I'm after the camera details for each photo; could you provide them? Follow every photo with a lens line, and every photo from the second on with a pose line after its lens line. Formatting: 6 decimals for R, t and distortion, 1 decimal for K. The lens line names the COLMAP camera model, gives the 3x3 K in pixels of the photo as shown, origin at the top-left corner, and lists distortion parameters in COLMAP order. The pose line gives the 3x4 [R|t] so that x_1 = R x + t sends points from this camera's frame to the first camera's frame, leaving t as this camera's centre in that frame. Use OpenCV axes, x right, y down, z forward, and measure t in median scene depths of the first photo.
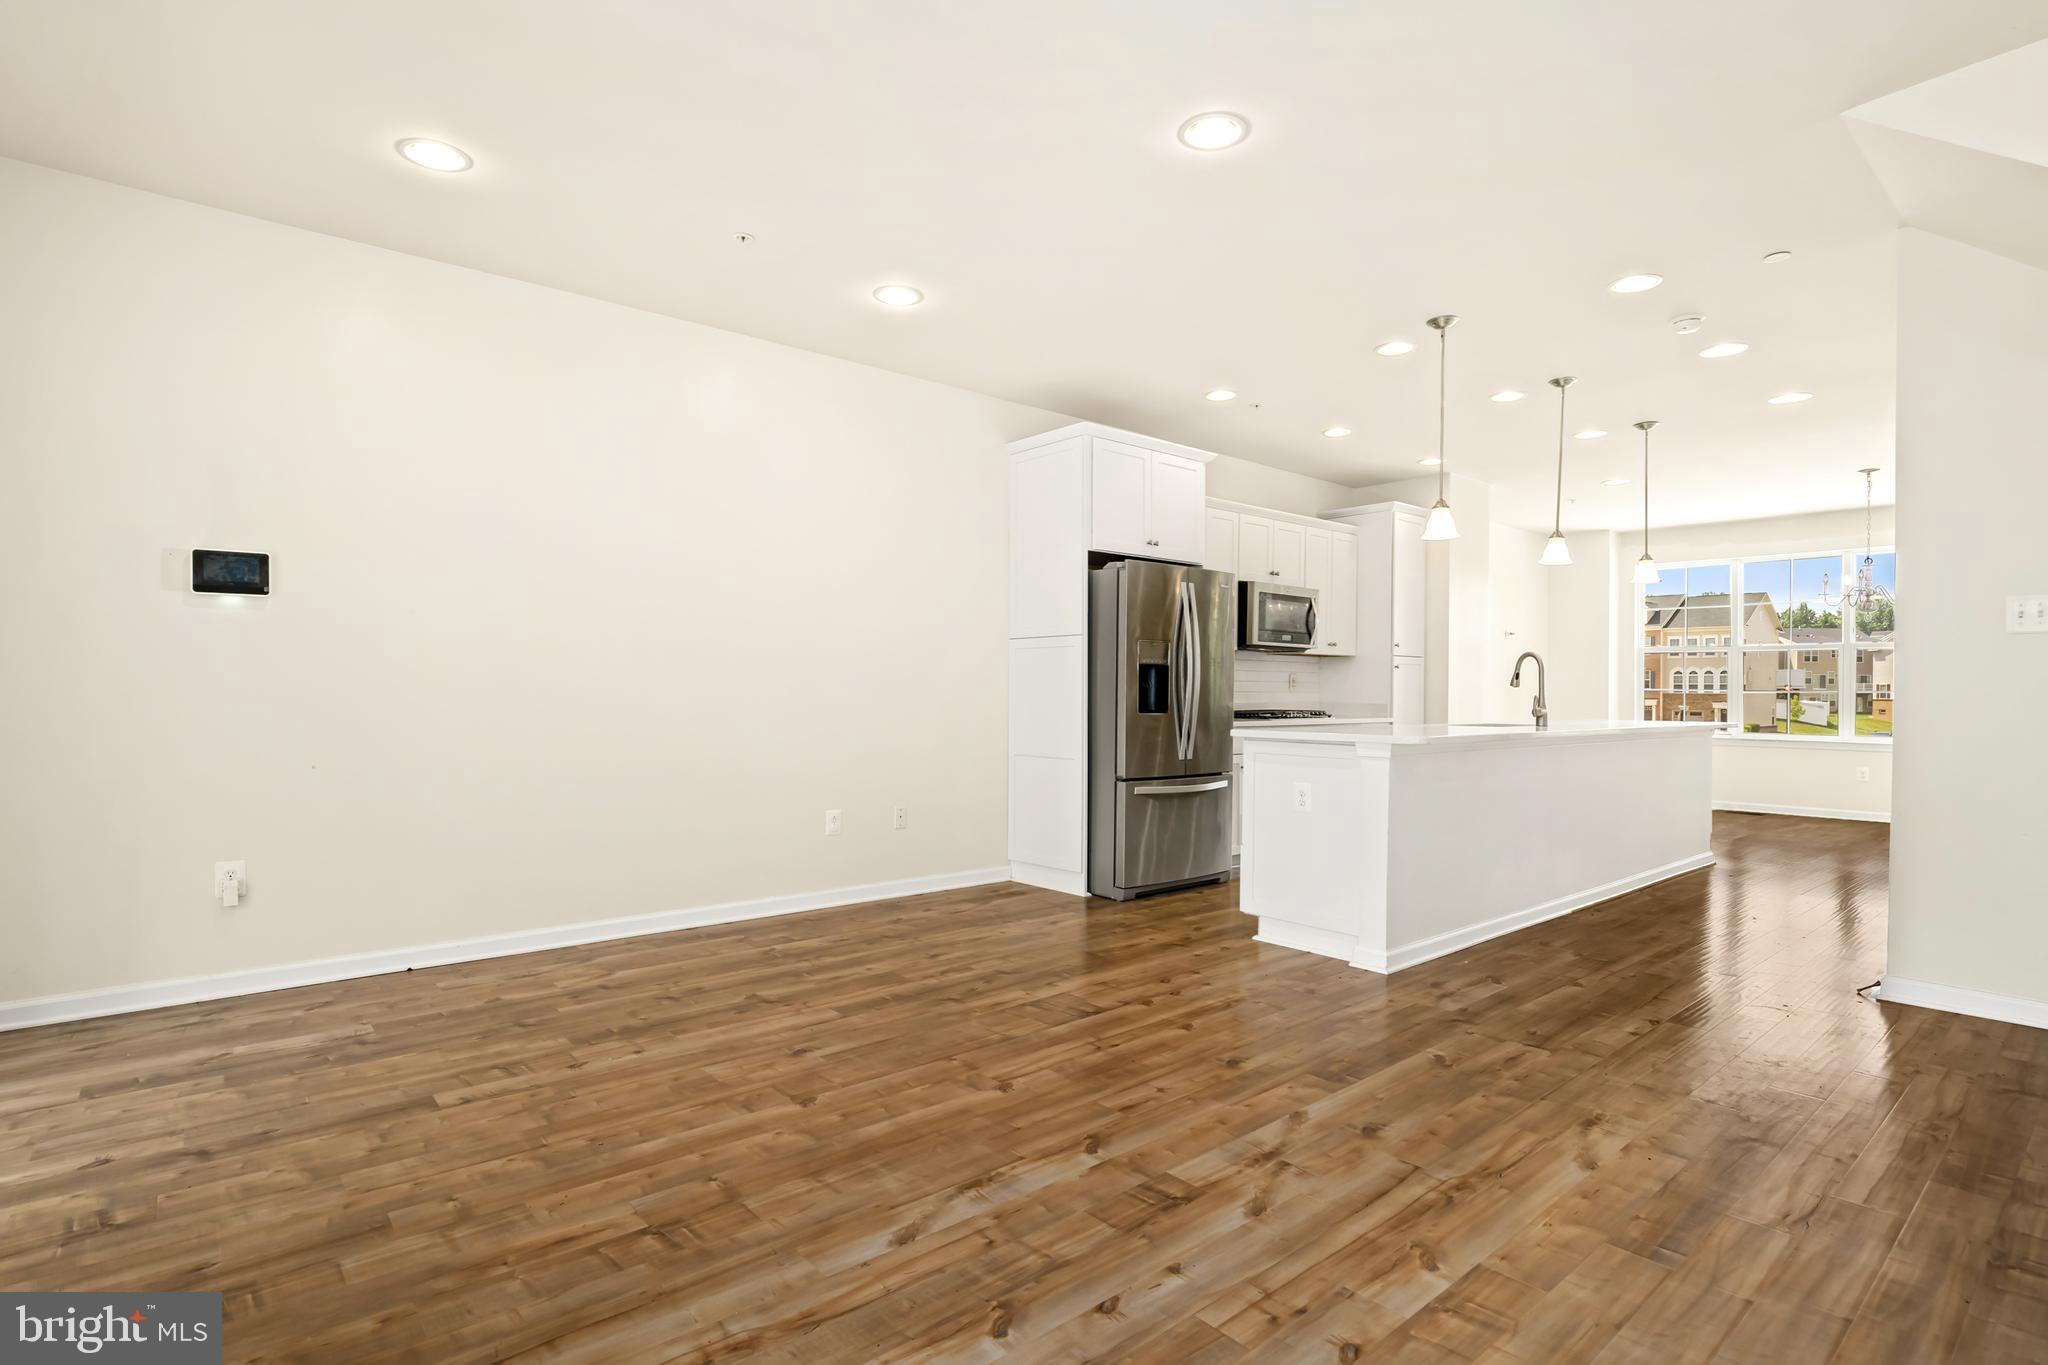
lens RADIAL K [[978.0, 0, 971.8], [0, 978.0, 684.1], [0, 0, 1]] dist [-0.004642, -0.000050]
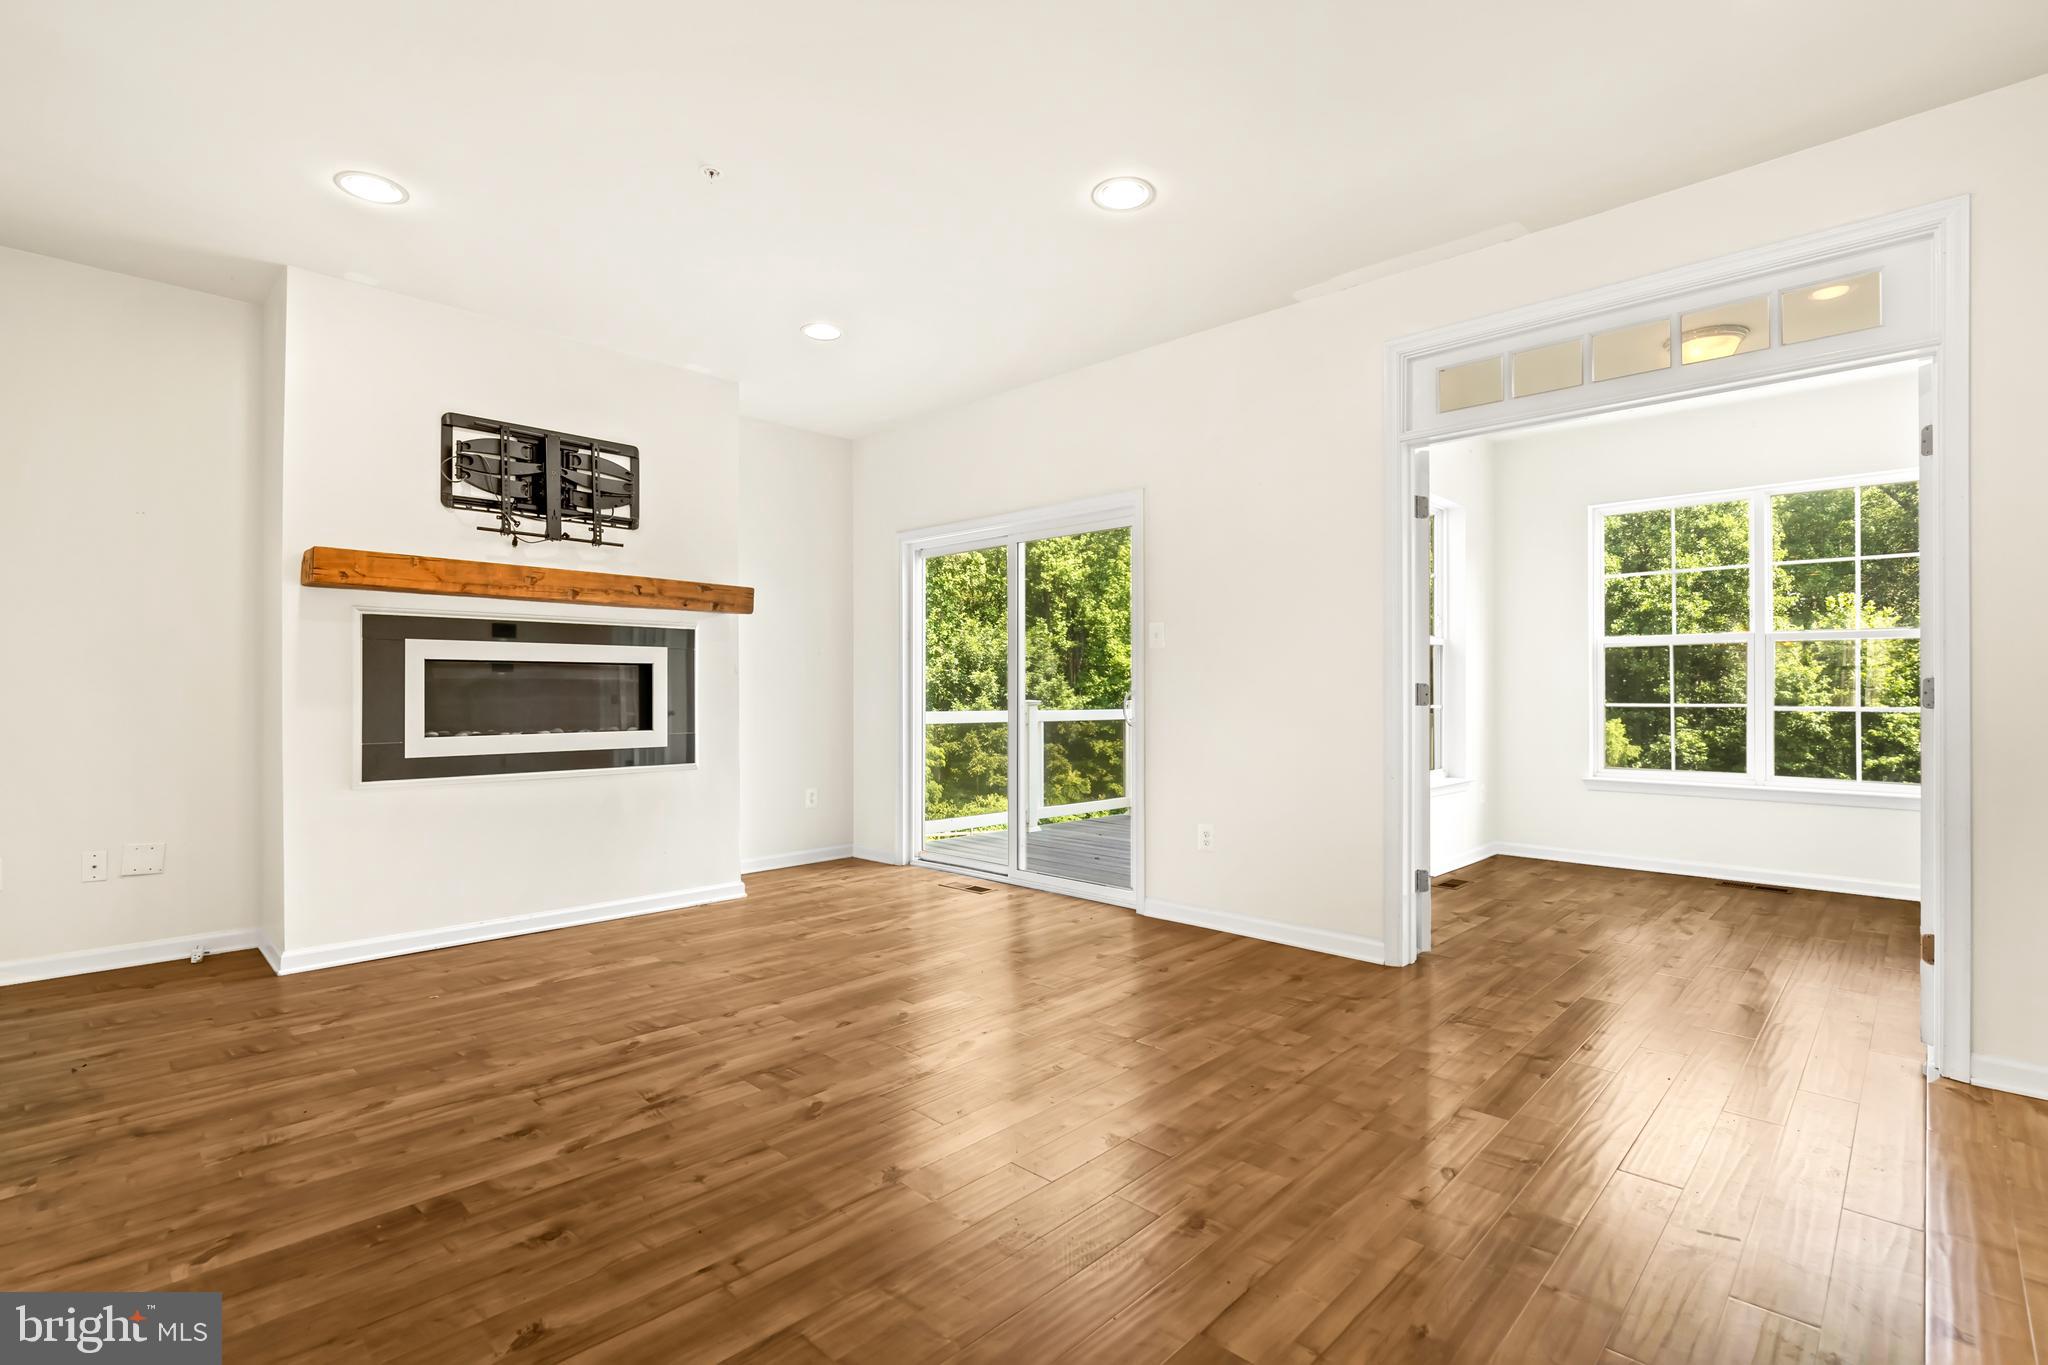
lens RADIAL K [[961.6, 0, 1010.3], [0, 961.6, 699.9], [0, 0, 1]] dist [-0.012833, 0.001739]
pose [[-0.991538, -0.003586, -0.129764, 0.037374], [-0.003745, 0.999993, 0.000982, 0.015148], [0.129760, 0.001460, -0.991544, 1.596832]]
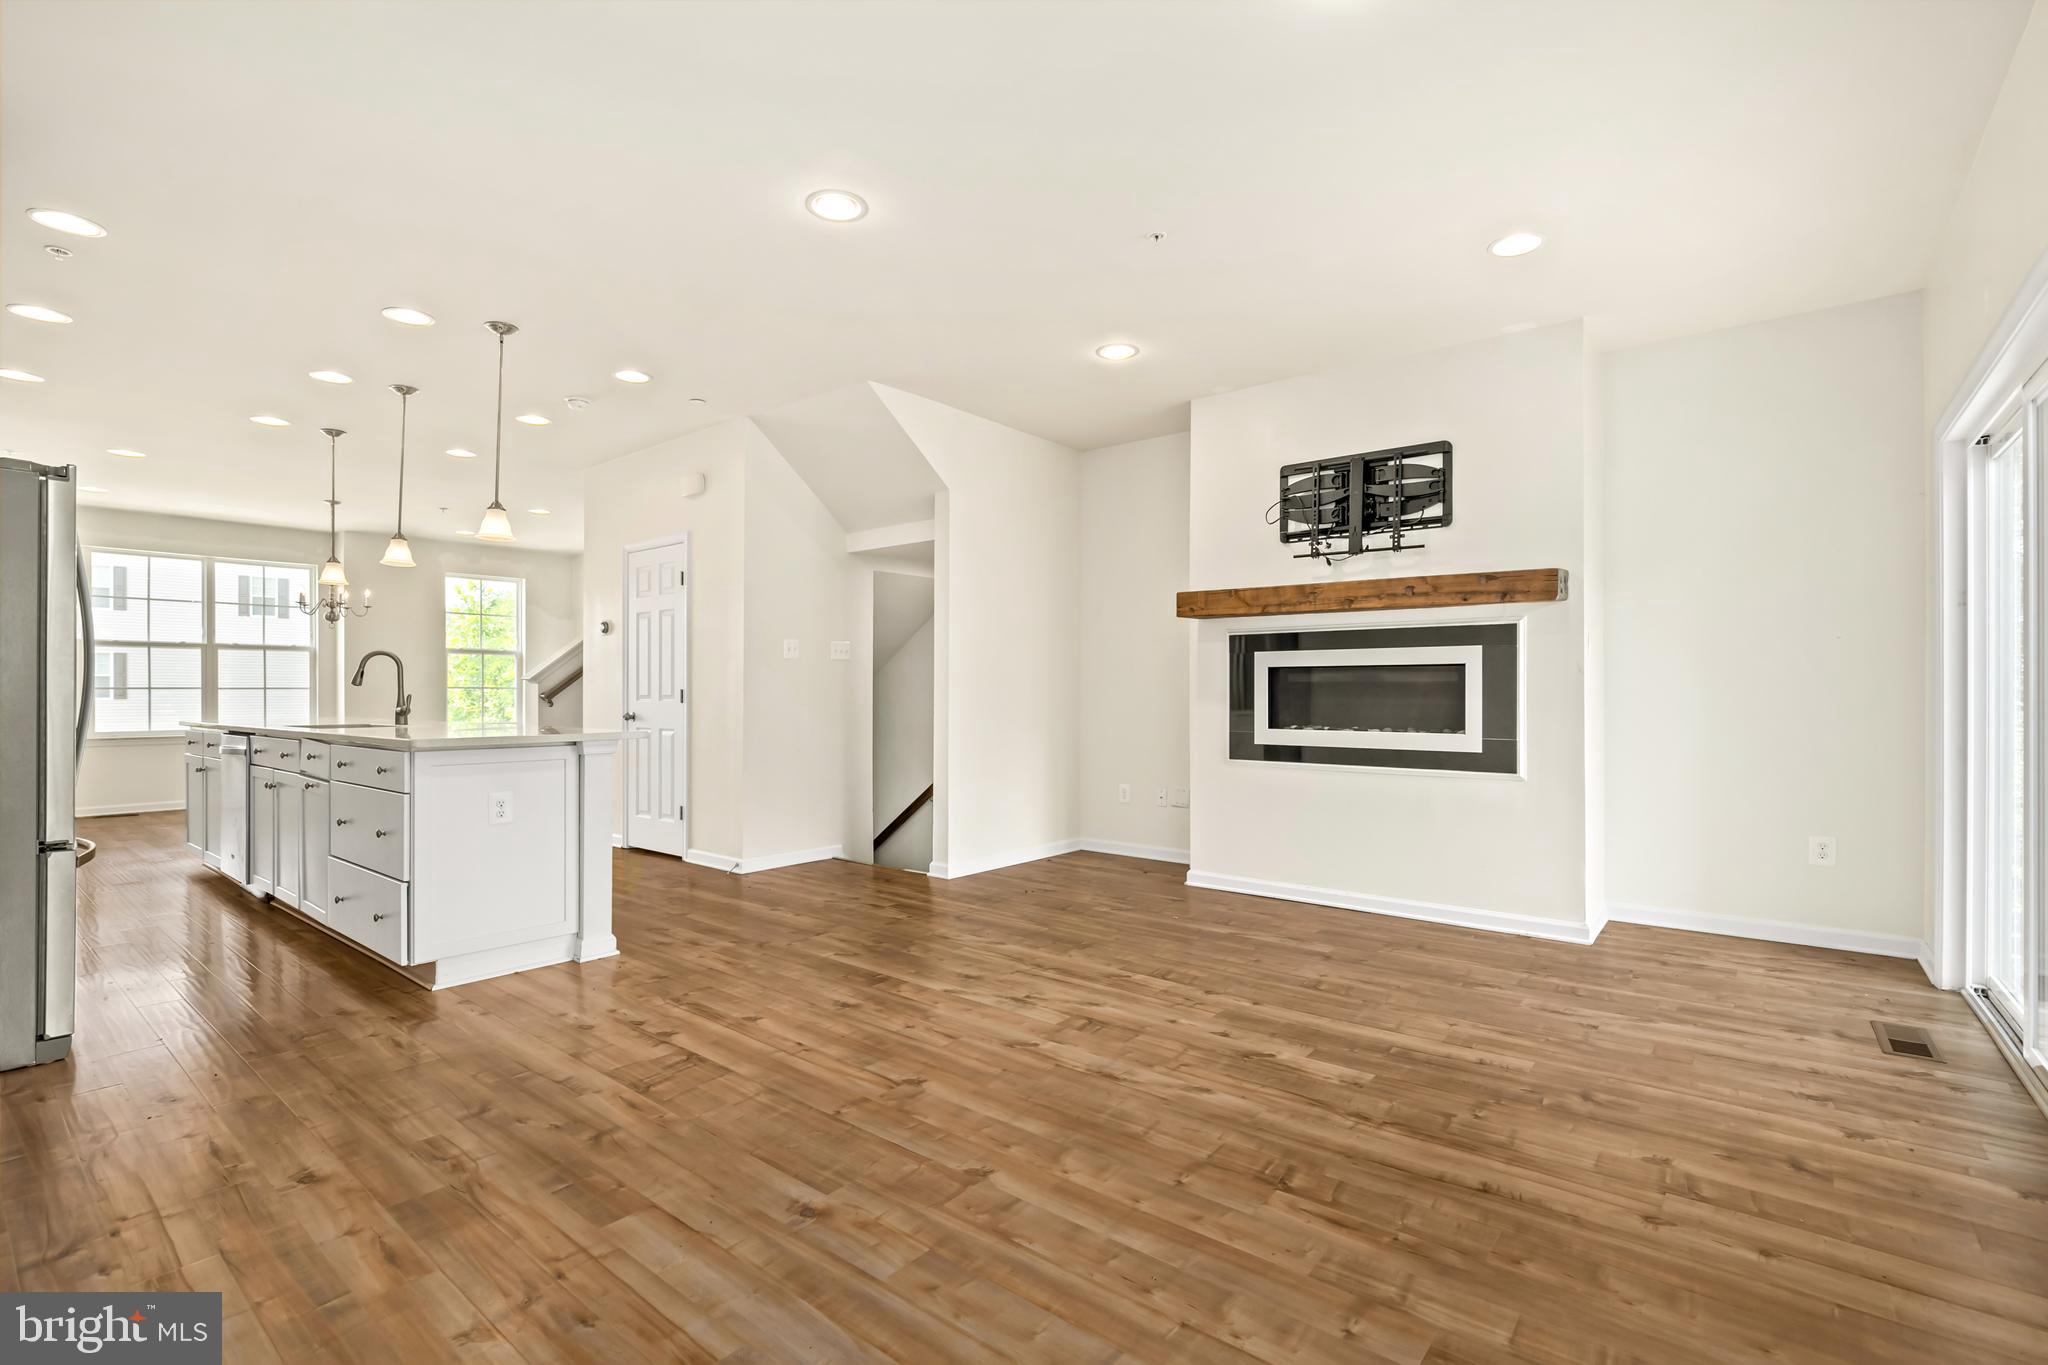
lens RADIAL K [[949.3, 0, 1025.8], [0, 949.3, 696.4], [0, 0, 1]] dist [-0.009386, 0.000374]
pose [[-0.204114, -0.008833, 0.978907, -0.834520], [-0.008646, 0.999937, 0.007220, 0.006550], [-0.978909, -0.006989, -0.204177, 0.965196]]
